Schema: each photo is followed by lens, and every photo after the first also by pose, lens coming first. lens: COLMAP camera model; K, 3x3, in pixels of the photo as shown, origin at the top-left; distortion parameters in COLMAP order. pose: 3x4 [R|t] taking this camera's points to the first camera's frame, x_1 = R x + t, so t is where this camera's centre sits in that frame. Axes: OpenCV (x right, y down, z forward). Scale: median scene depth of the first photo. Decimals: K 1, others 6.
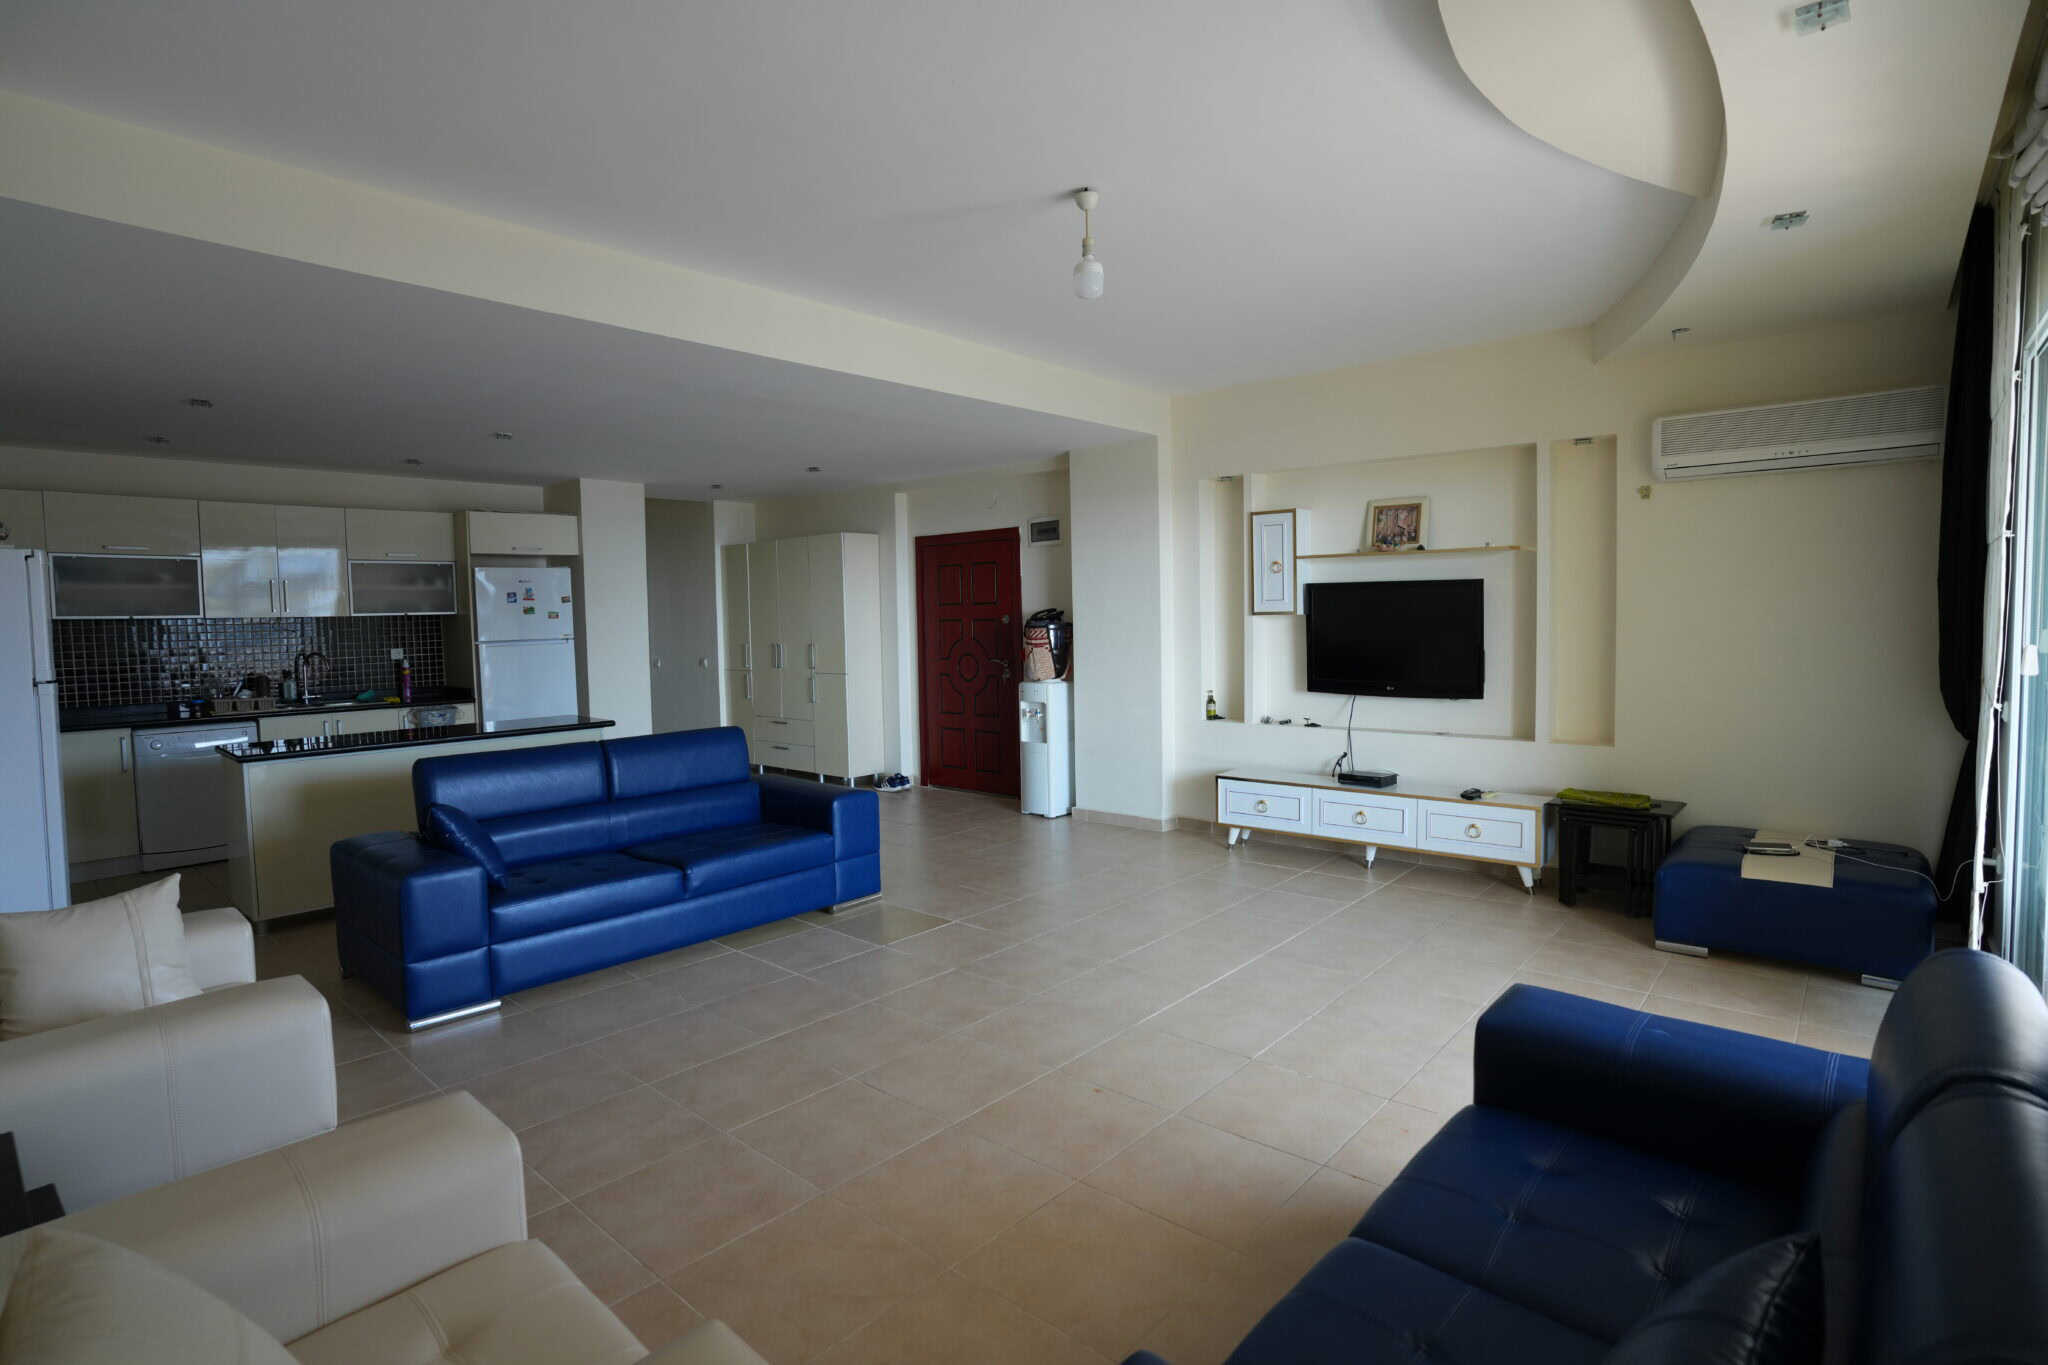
lens RADIAL K [[1009.7, 0, 1023.5], [0, 1009.7, 678.7], [0, 0, 1]] dist [-0.081233, 0.039589]
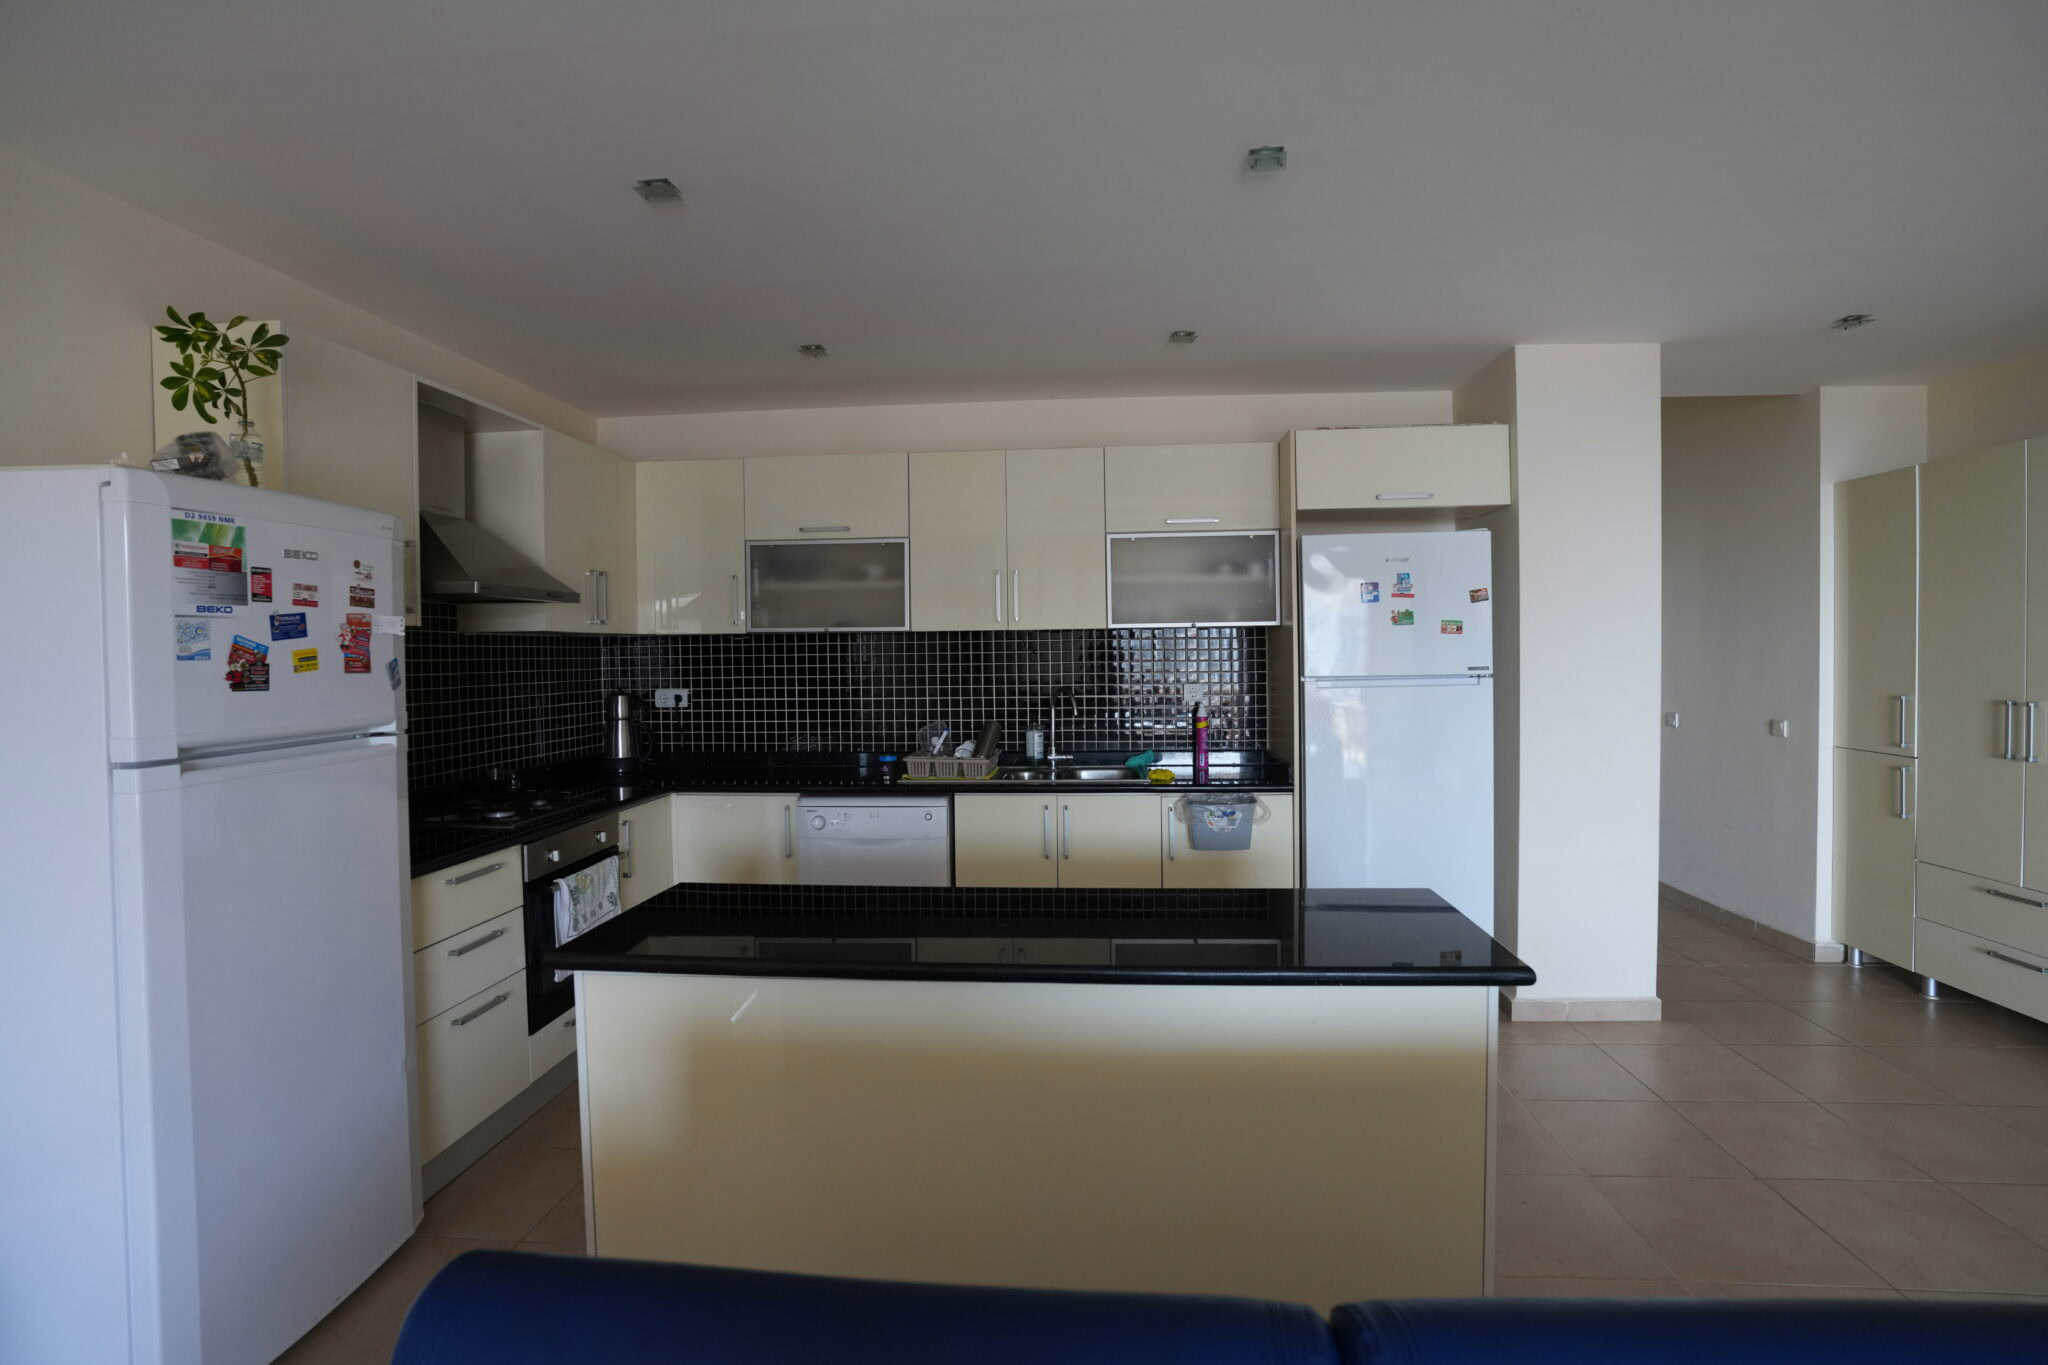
lens RADIAL K [[1009.7, 0, 1023.5], [0, 1009.7, 678.7], [0, 0, 1]] dist [-0.081233, 0.039589]
pose [[0.596317, 0.032537, -0.802089, -0.217465], [-0.049959, 0.998746, 0.003372, -0.031596], [0.801193, 0.038061, 0.597194, 0.573518]]
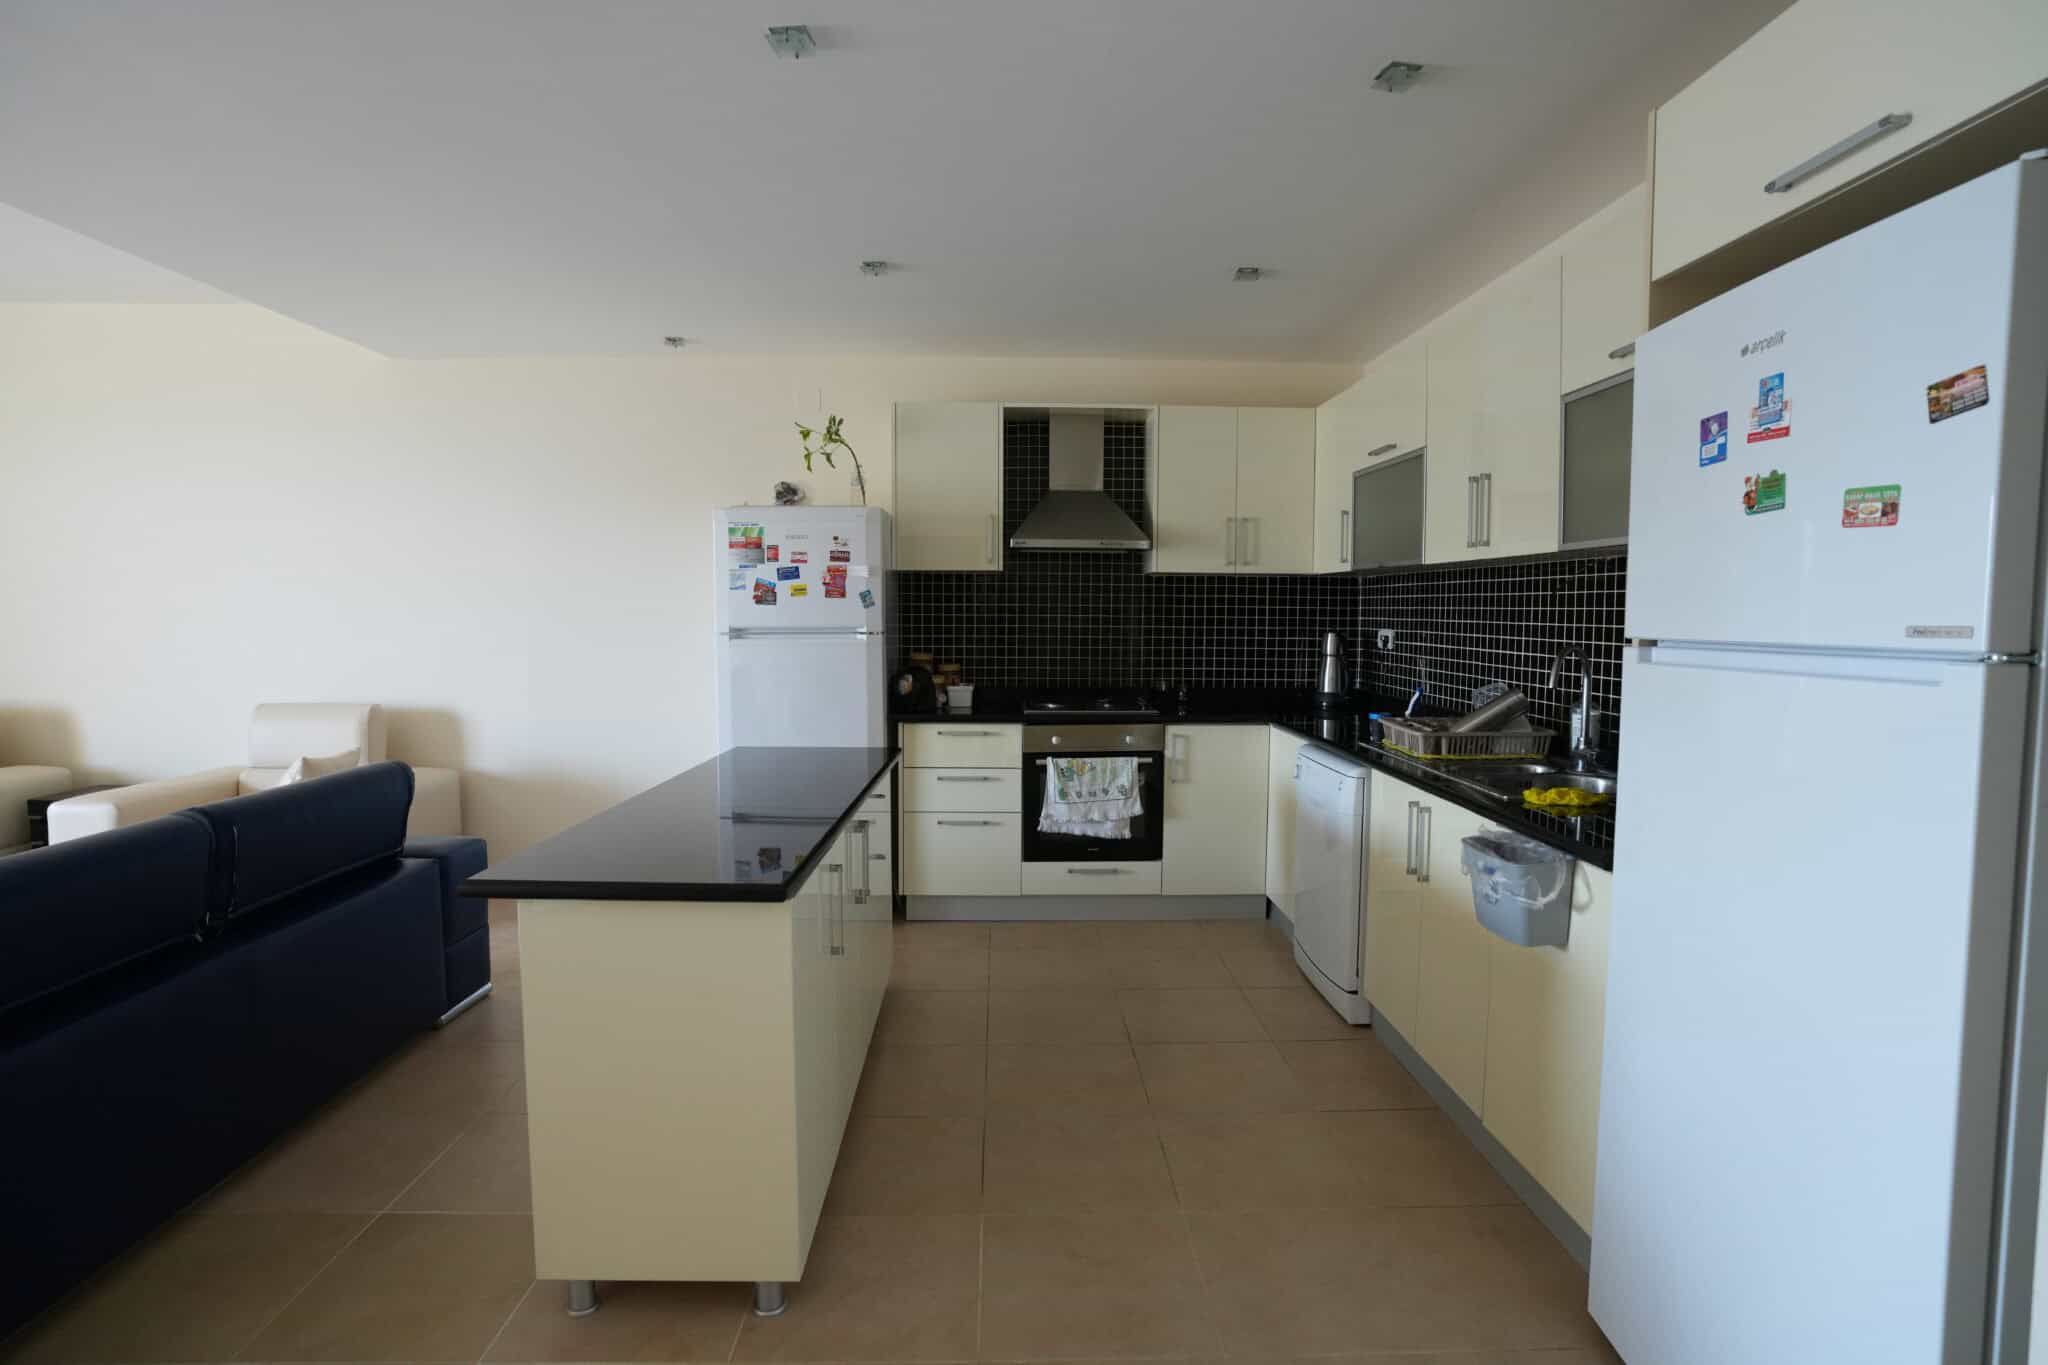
lens RADIAL K [[1009.7, 0, 1023.5], [0, 1009.7, 678.7], [0, 0, 1]] dist [-0.081233, 0.039589]
pose [[-0.737130, 0.061166, -0.672977, -0.275273], [-0.035839, 0.990955, 0.129322, -0.055033], [0.674800, 0.119445, -0.728270, 1.099641]]
